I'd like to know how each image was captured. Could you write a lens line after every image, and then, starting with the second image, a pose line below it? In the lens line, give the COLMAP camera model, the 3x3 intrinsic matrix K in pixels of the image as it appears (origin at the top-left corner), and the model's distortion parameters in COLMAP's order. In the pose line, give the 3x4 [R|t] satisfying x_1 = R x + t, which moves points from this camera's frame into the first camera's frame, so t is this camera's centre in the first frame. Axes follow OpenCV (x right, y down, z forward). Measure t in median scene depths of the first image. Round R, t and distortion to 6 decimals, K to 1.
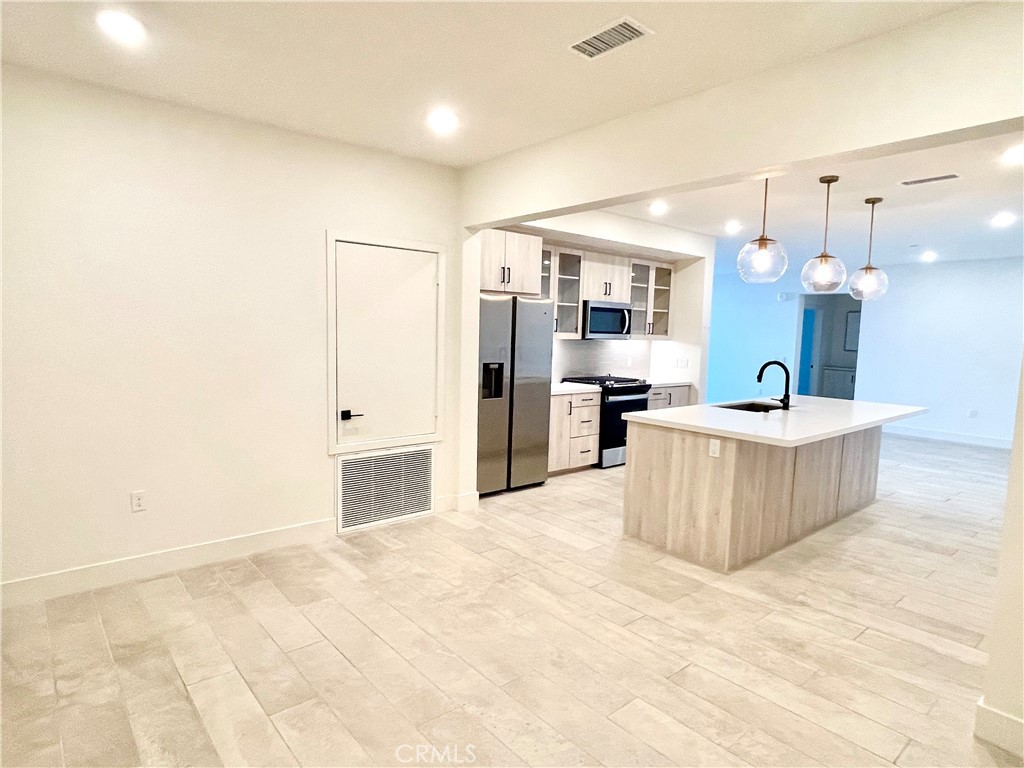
lens RADIAL K [[583.5, 0, 506.5], [0, 583.5, 385.5], [0, 0, 1]] dist [-0.012999, 0.007280]
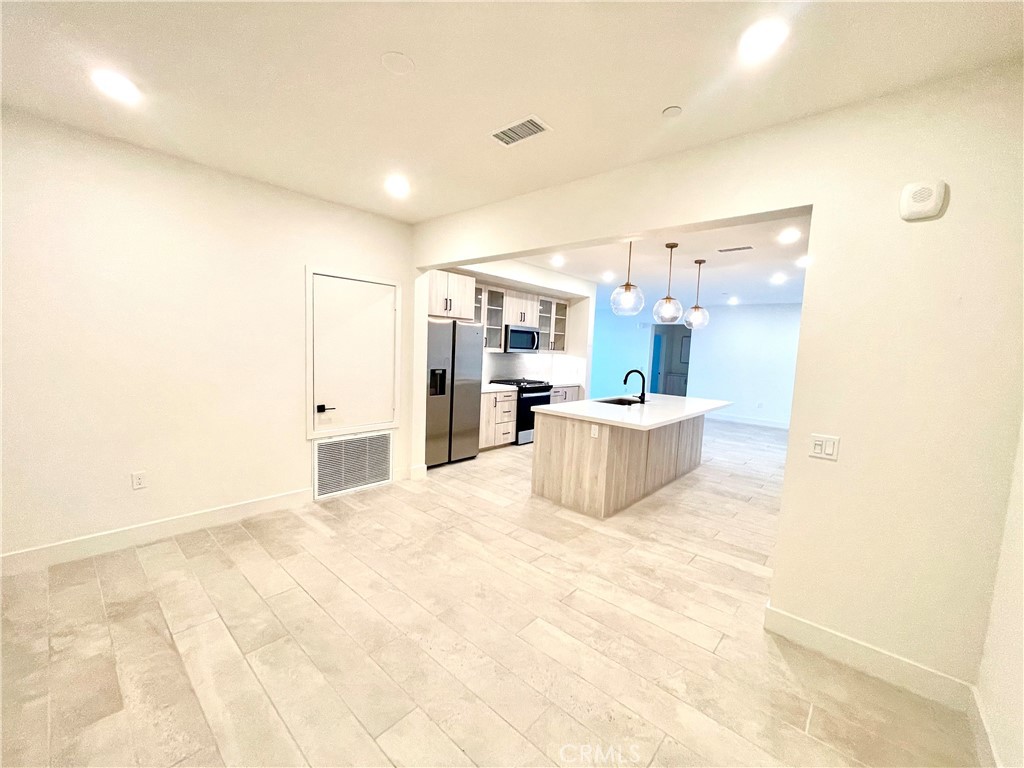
lens RADIAL K [[411.9, 0, 511.4], [0, 411.9, 383.0], [0, 0, 1]] dist [-0.001356, -0.000947]
pose [[0.990378, 0.005364, 0.138287, 0.017232], [-0.004865, 0.999980, -0.003946, -0.004629], [-0.138305, 0.003236, 0.990384, 0.035853]]
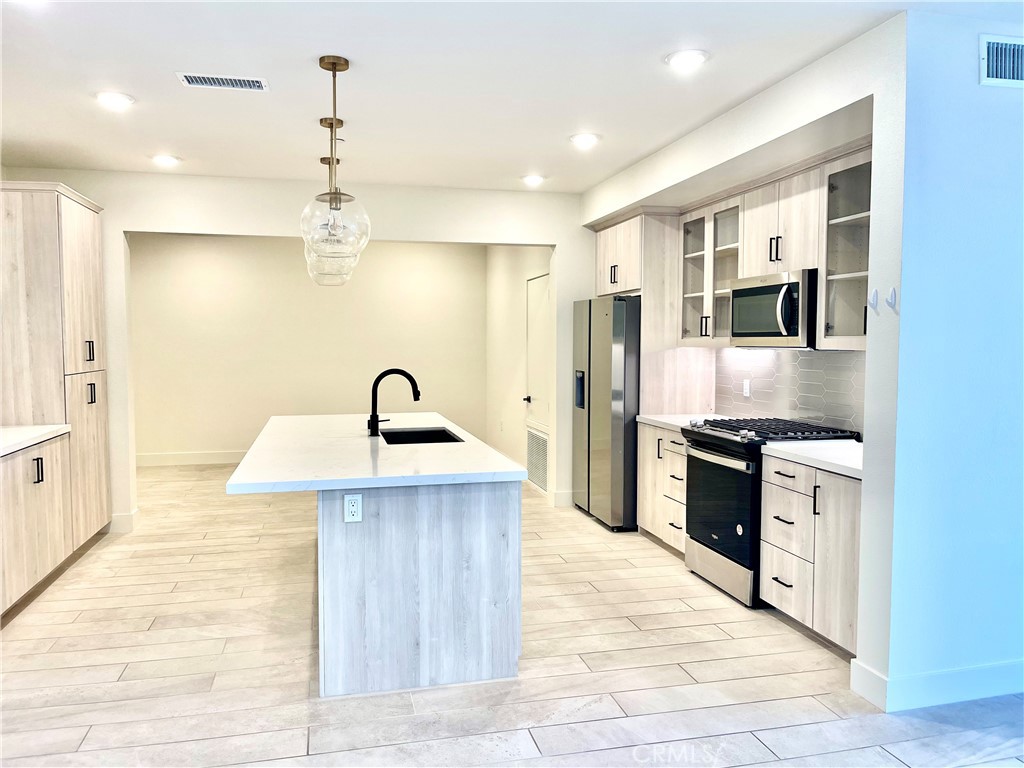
lens RADIAL K [[776.0, 0, 509.9], [0, 776.0, 388.2], [0, 0, 1]] dist [0.056937, -0.067591]
pose [[-0.452966, 0.028117, -0.891085, 1.474365], [-0.098039, 0.991870, 0.081133, -0.129196], [0.886121, 0.124112, -0.446526, 1.845548]]
